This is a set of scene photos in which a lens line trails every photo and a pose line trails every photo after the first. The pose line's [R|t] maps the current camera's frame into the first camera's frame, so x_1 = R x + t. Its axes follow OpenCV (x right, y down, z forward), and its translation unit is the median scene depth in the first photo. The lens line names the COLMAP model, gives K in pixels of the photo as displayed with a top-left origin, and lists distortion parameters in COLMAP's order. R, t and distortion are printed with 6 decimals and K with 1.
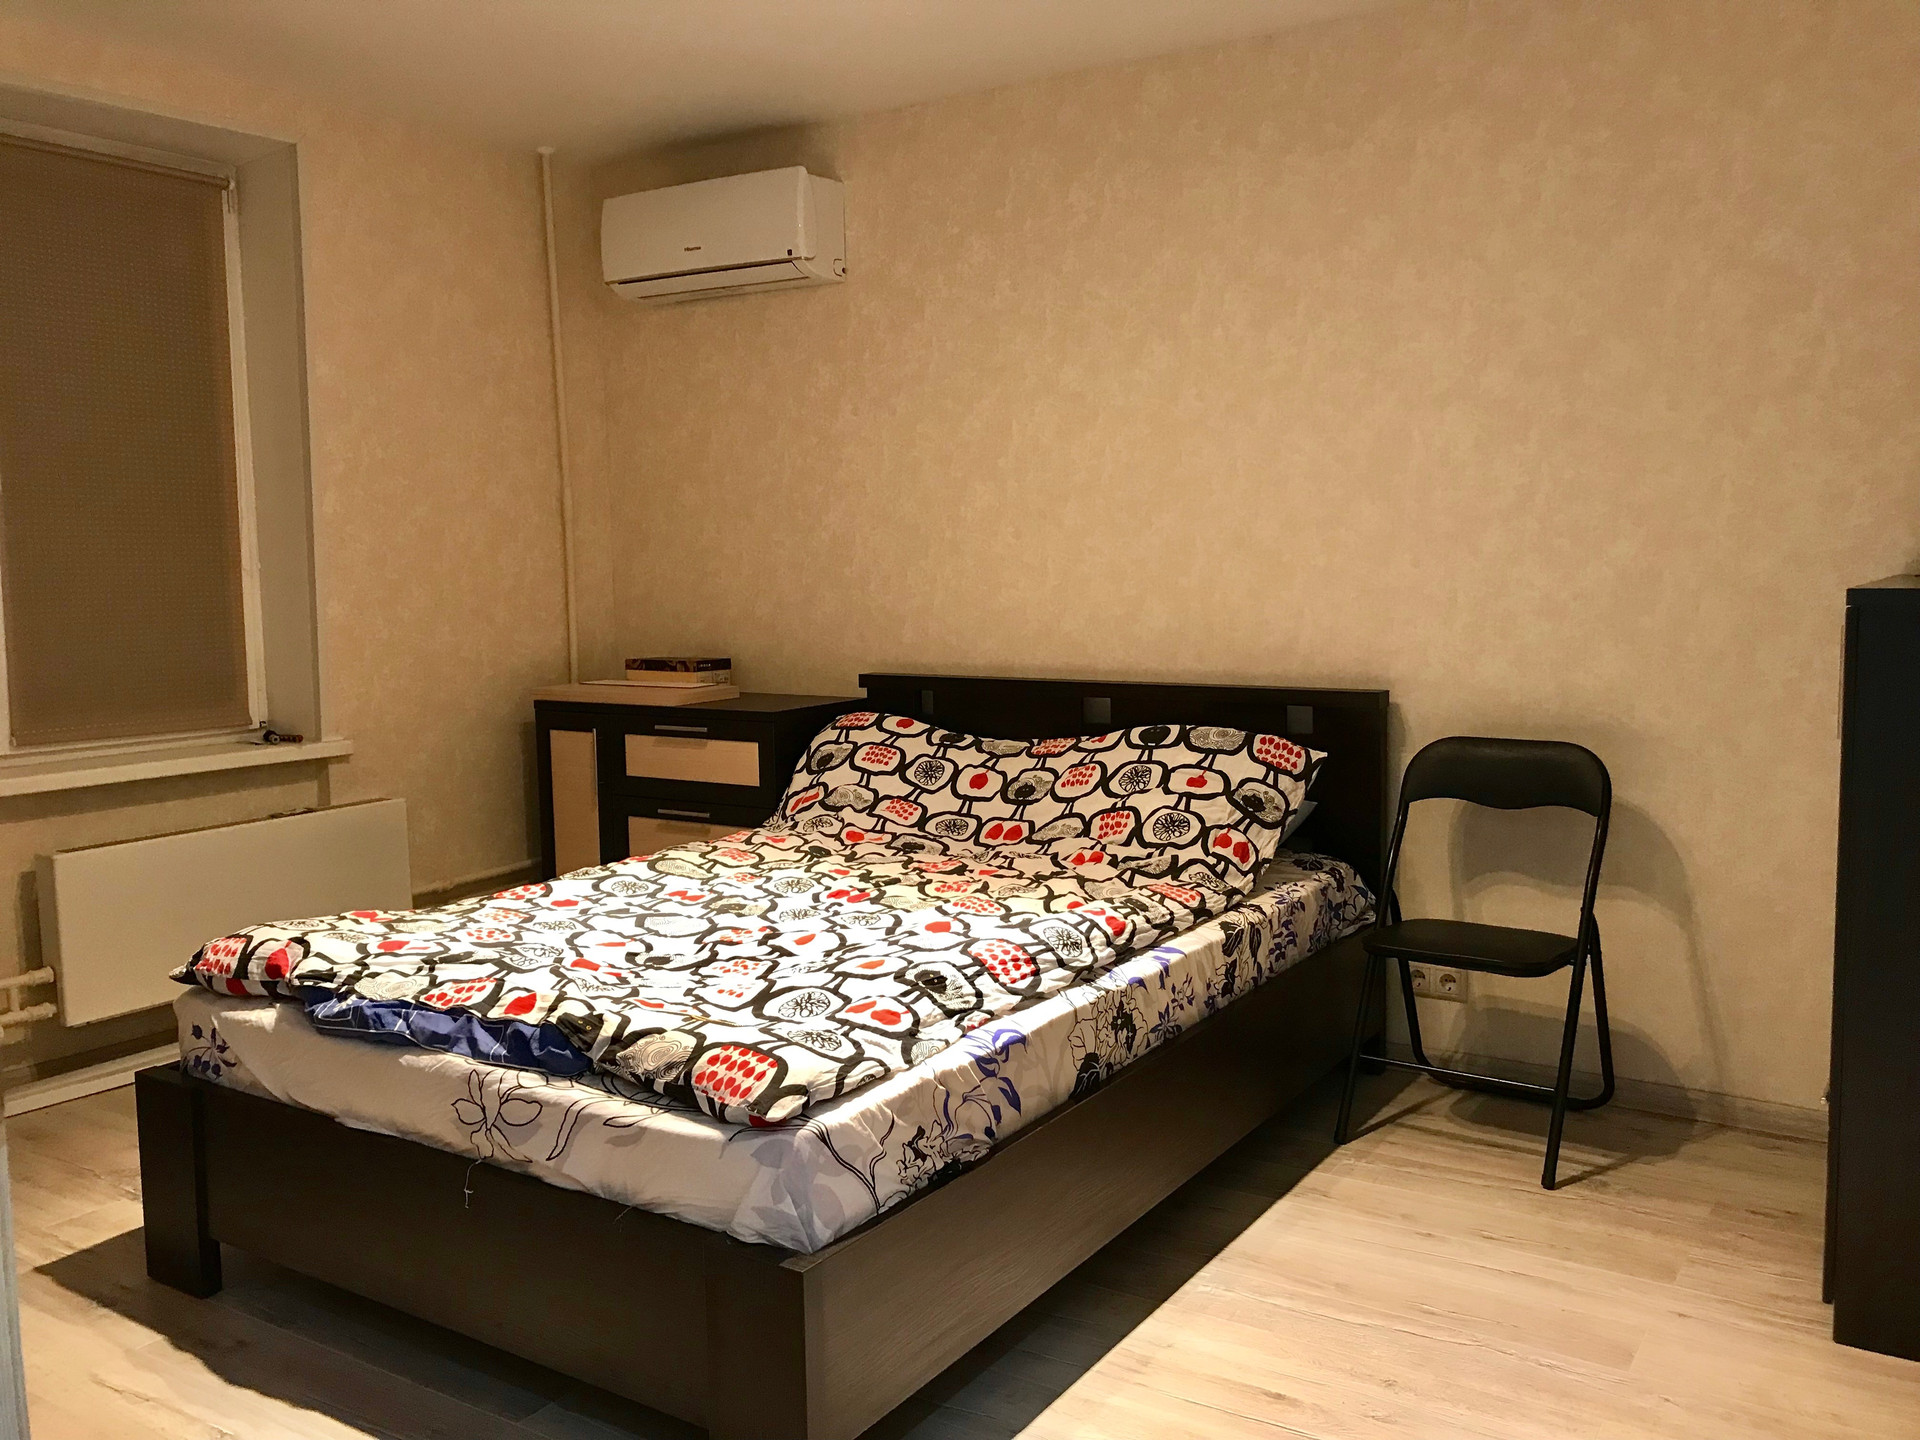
lens RADIAL K [[1592.4, 0, 967.0], [0, 1592.4, 709.9], [0, 0, 1]] dist [0.107829, -0.163611]
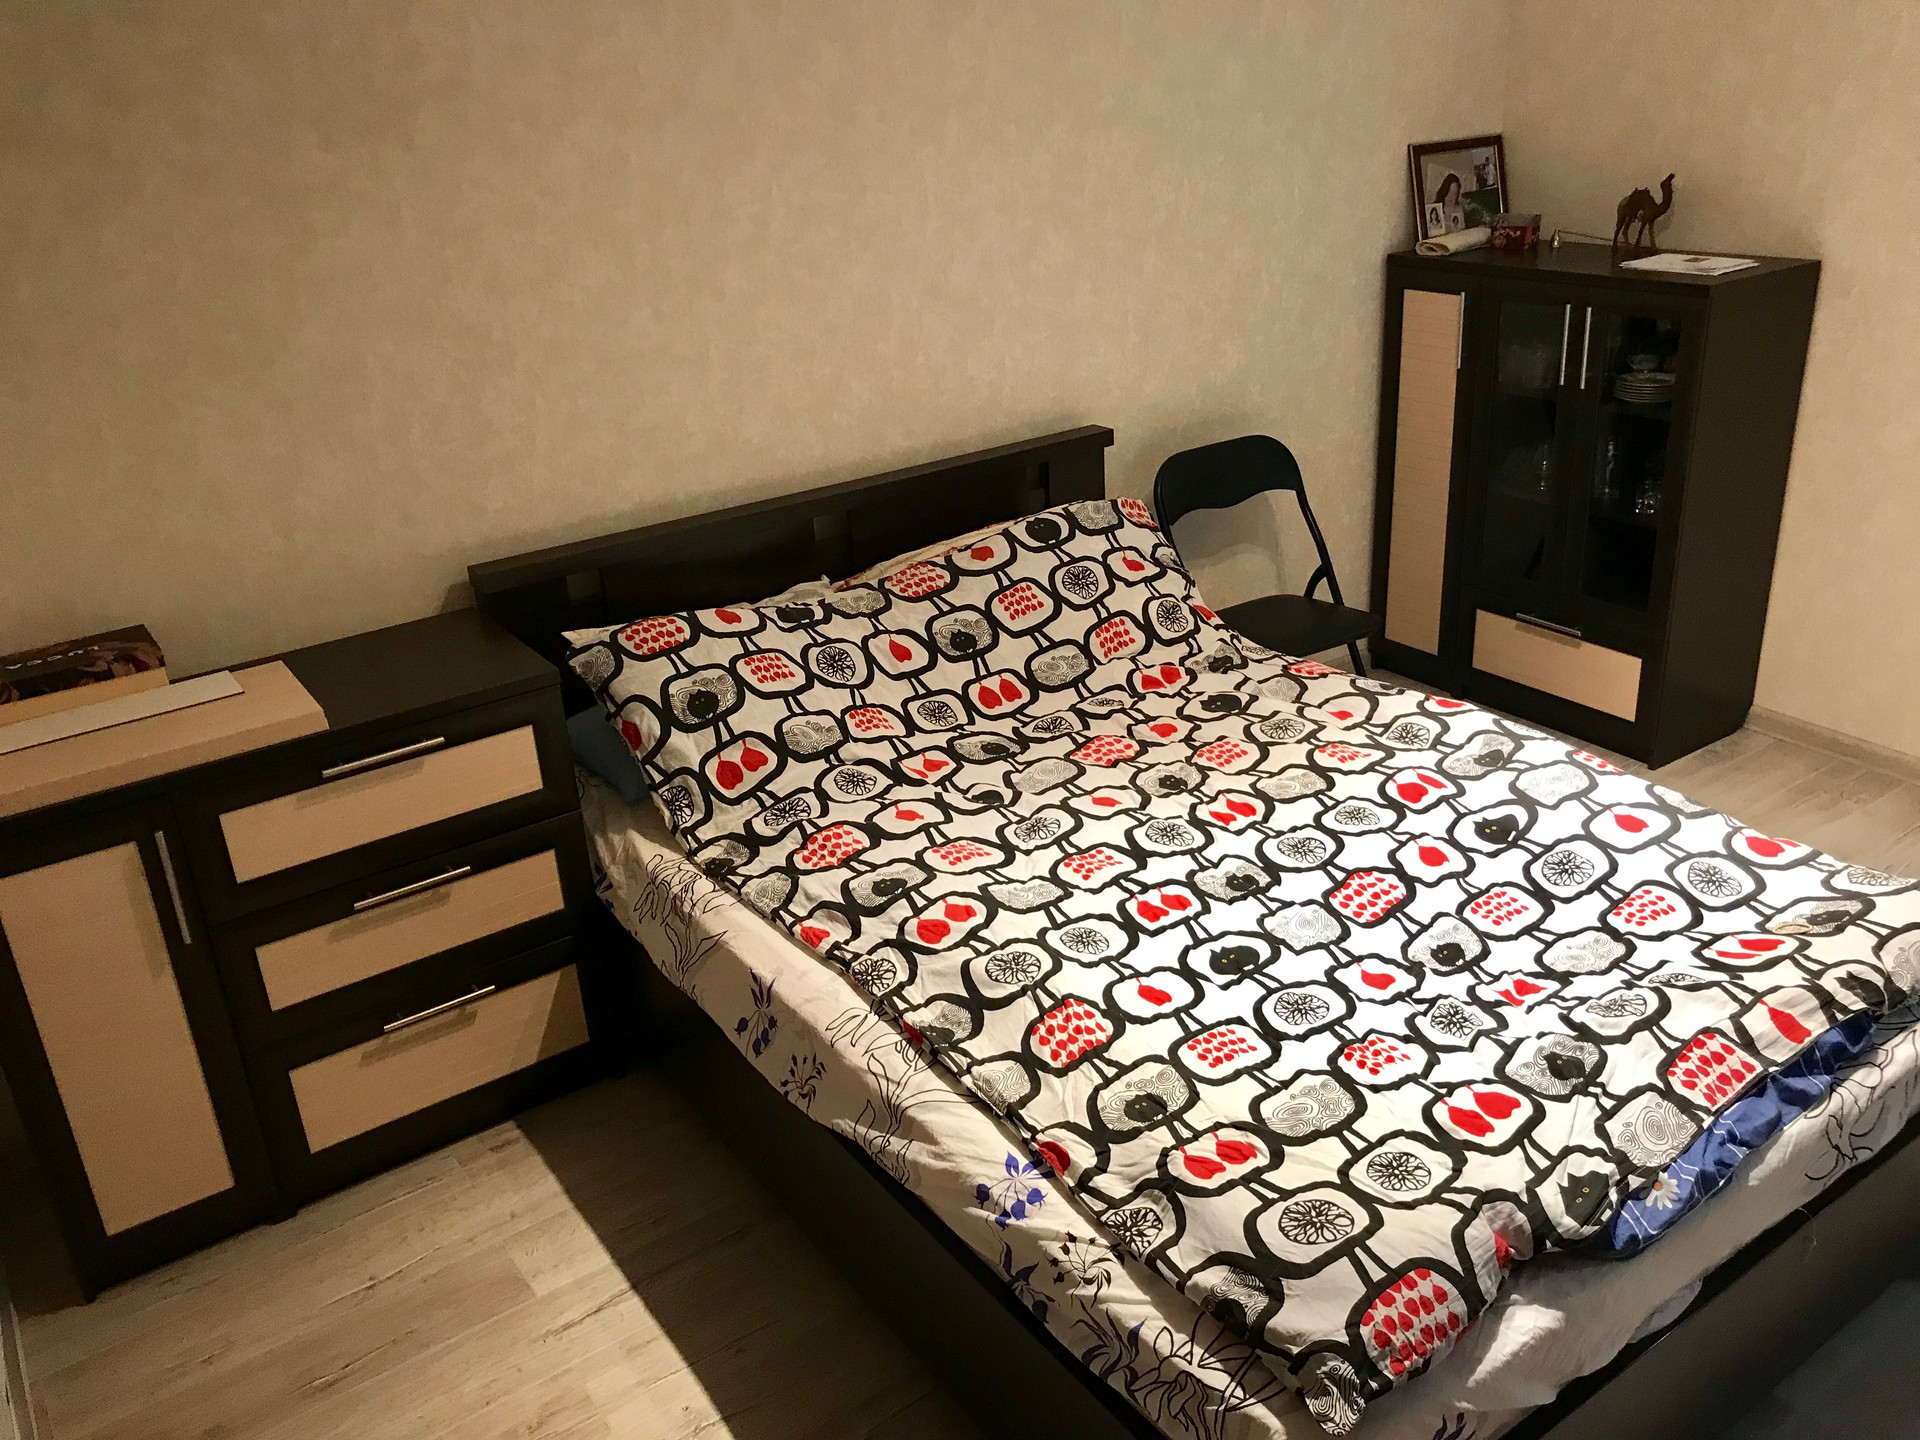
lens RADIAL K [[1605.7, 0, 964.4], [0, 1605.7, 710.9], [0, 0, 1]] dist [0.033960, 0.004362]
pose [[0.352979, -0.372171, 0.858426, -0.874208], [0.140714, 0.928164, 0.344545, -0.255009], [-0.924989, -0.000824, 0.379992, 0.866349]]
